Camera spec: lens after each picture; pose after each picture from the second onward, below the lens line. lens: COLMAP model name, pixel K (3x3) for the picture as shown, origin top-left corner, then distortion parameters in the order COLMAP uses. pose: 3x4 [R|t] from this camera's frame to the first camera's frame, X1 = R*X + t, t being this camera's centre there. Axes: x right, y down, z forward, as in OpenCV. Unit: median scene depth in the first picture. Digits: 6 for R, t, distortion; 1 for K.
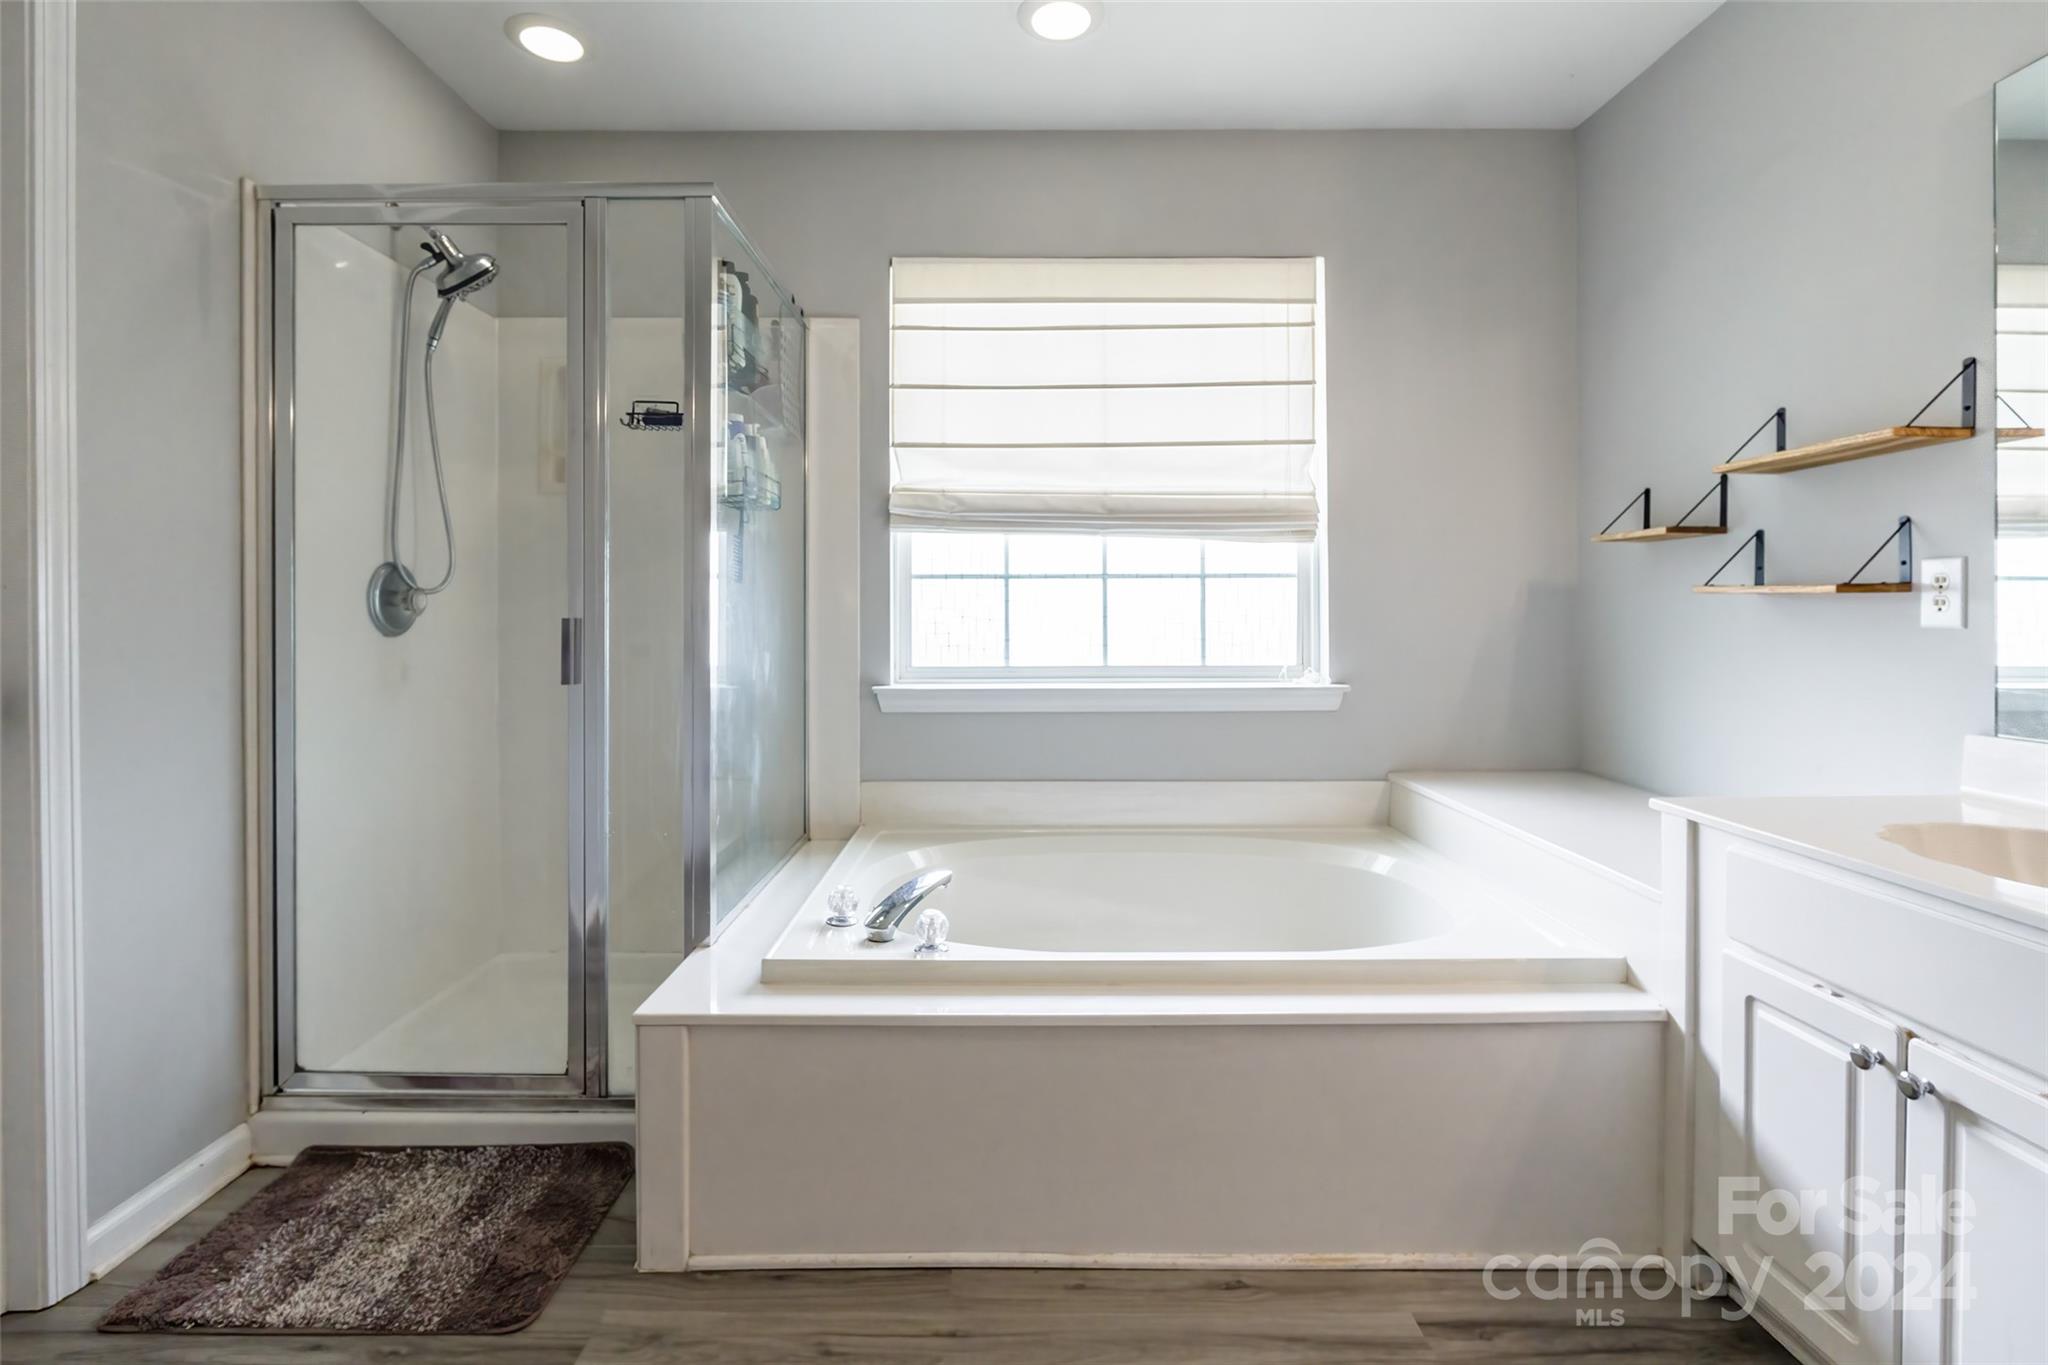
lens RADIAL K [[968.2, 0, 1028.3], [0, 968.2, 618.5], [0, 0, 1]] dist [-0.003708, -0.000391]
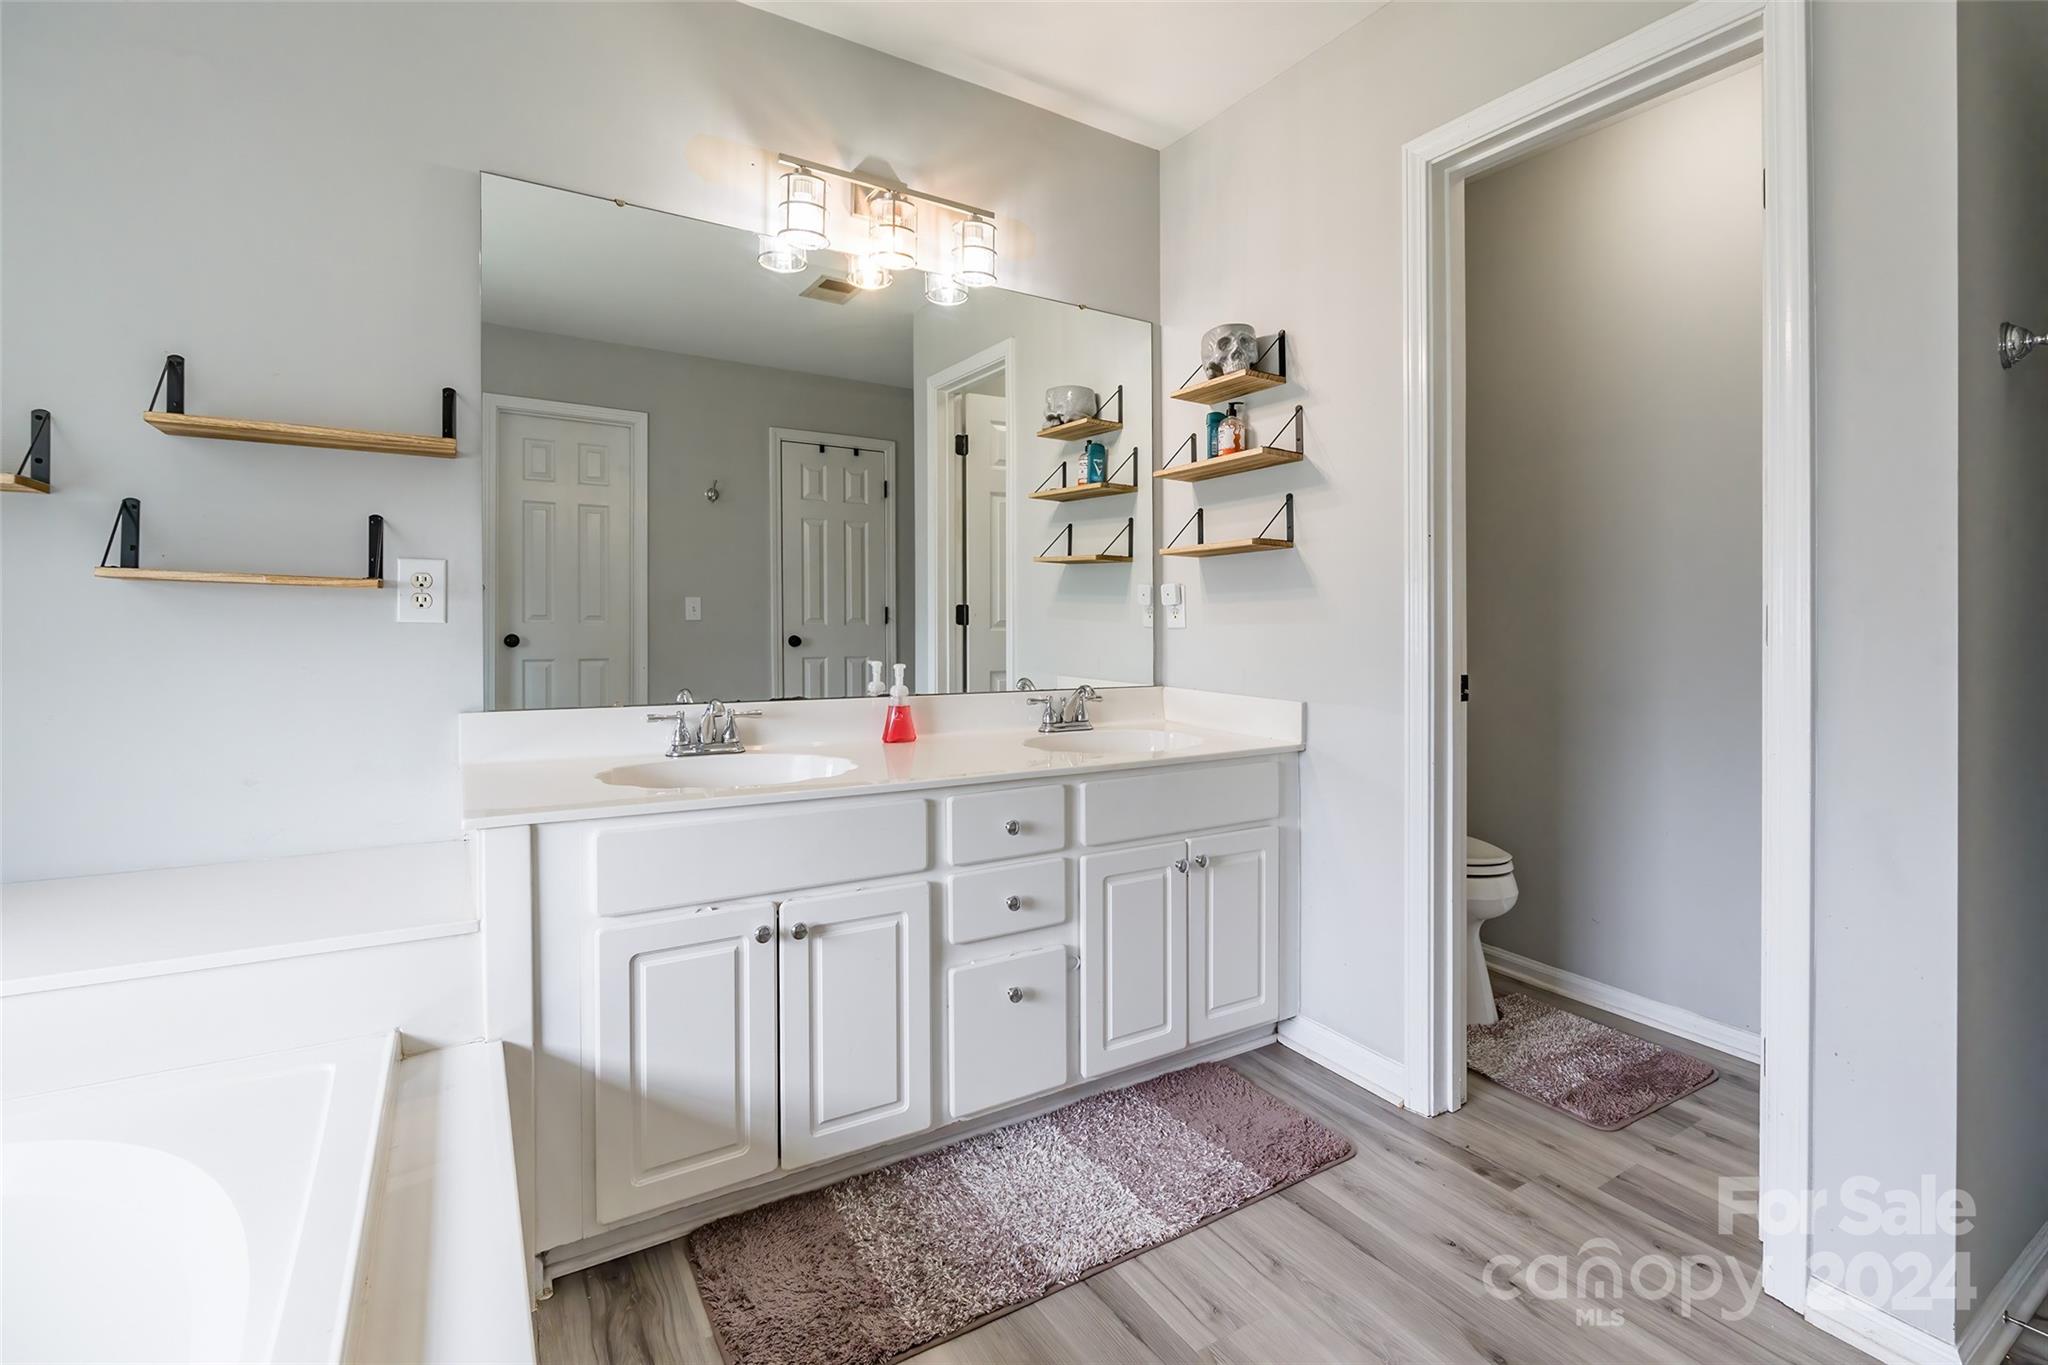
lens RADIAL K [[941.9, 0, 1028.3], [0, 941.9, 634.1], [0, 0, 1]] dist [-0.002607, -0.000072]
pose [[-0.518843, -0.021596, 0.854597, -0.268635], [-0.007855, 0.999759, 0.020495, -0.003116], [-0.854833, 0.003921, -0.518888, 0.777537]]
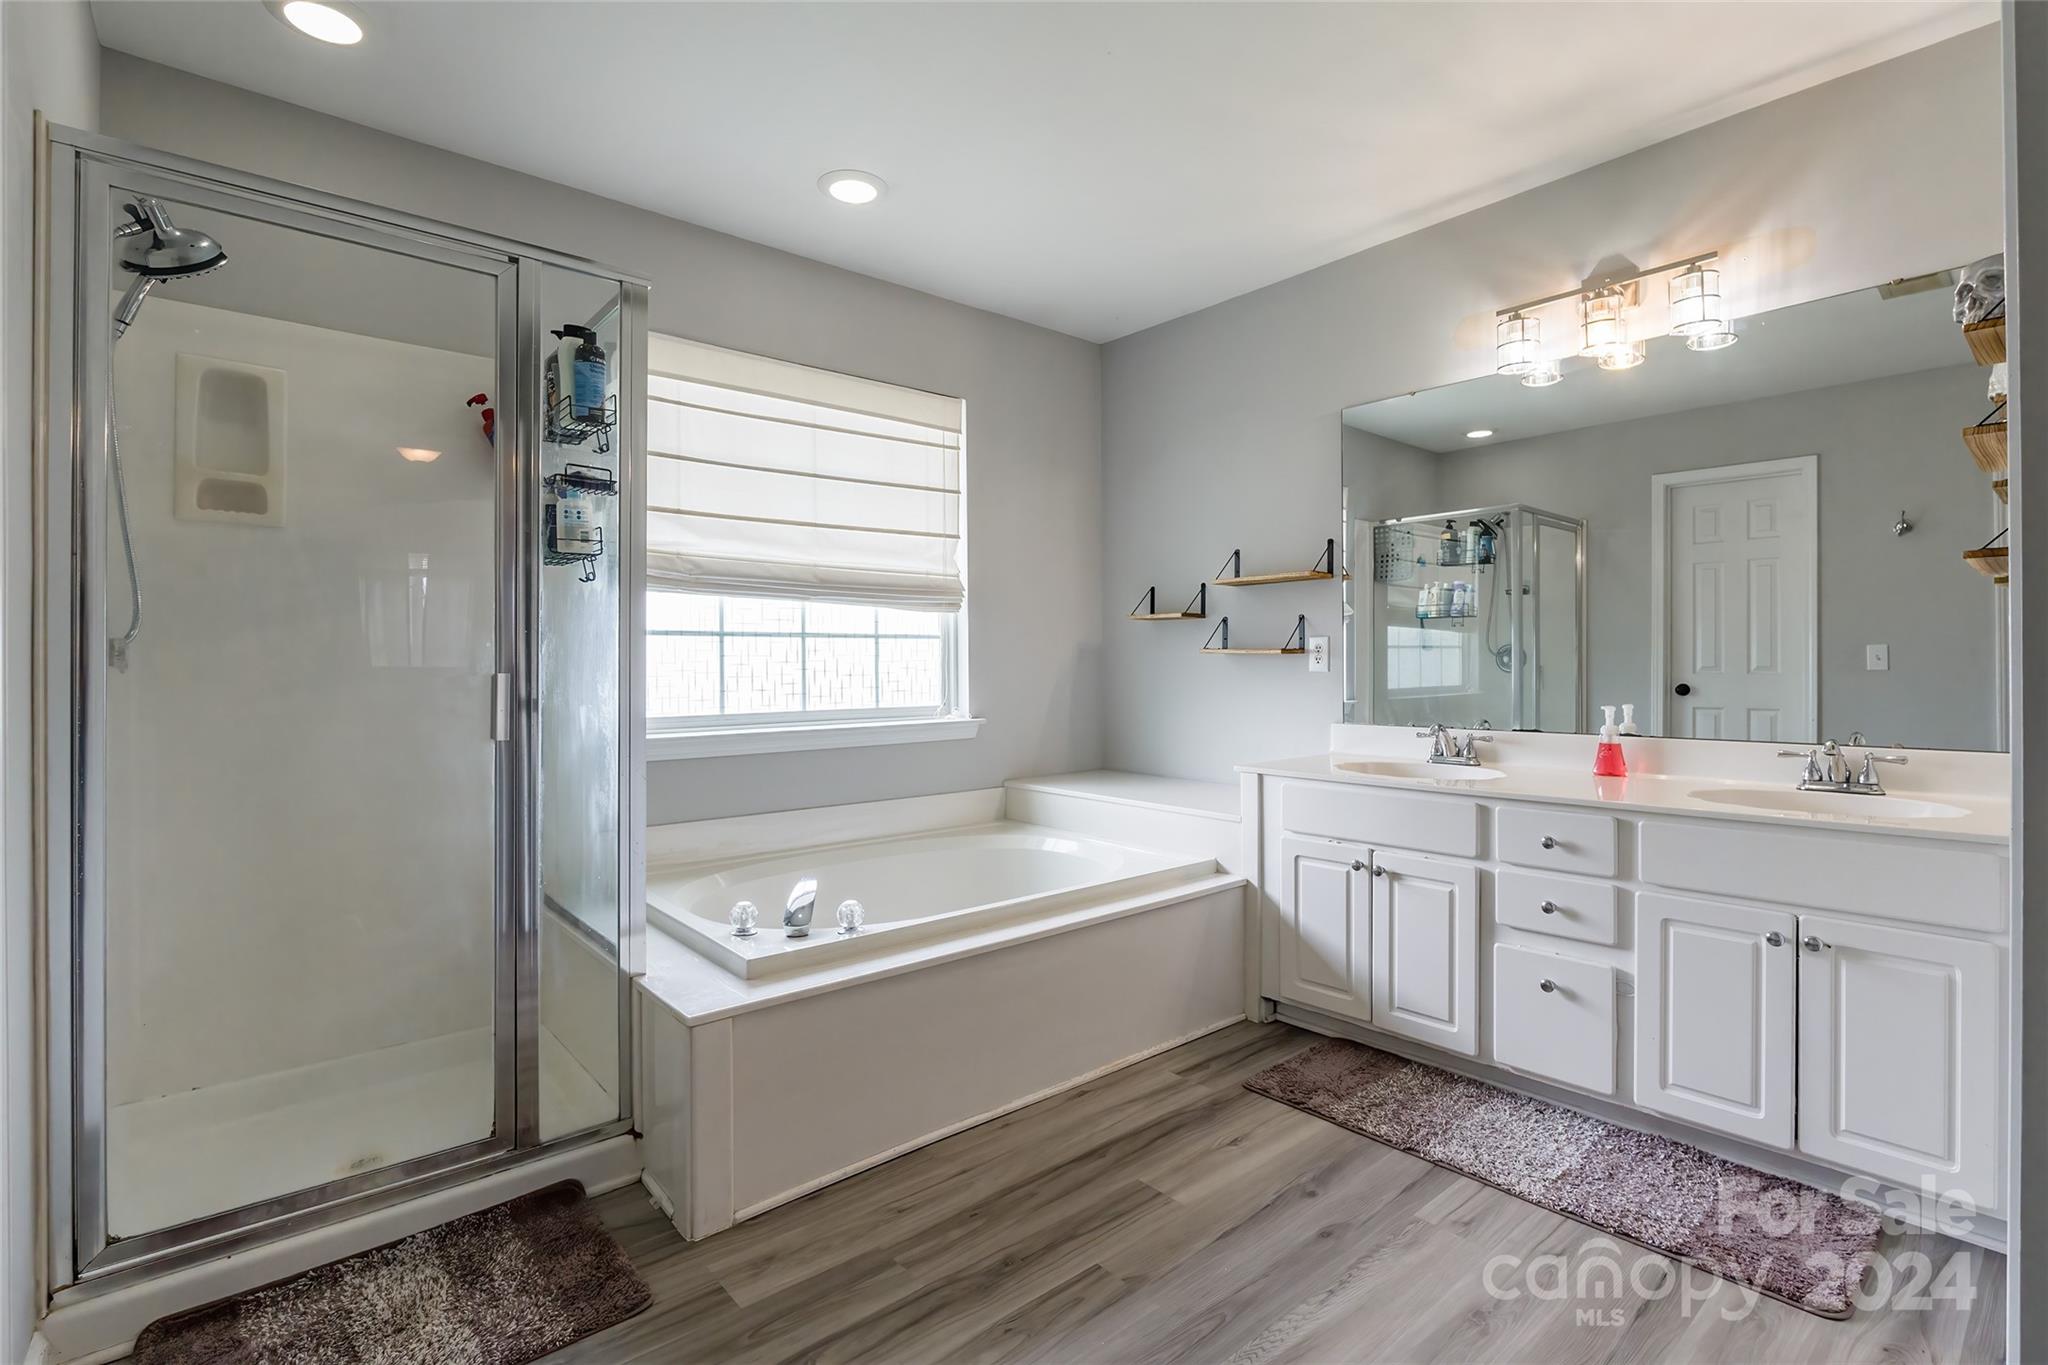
lens RADIAL K [[943.7, 0, 1088.5], [0, 943.7, 670.5], [0, 0, 1]] dist [-0.001079, -0.000005]
pose [[0.740262, -0.007162, 0.672281, -0.585605], [0.008607, 0.999962, 0.001175, 0.001245], [-0.672264, 0.004917, 0.740295, -0.105560]]
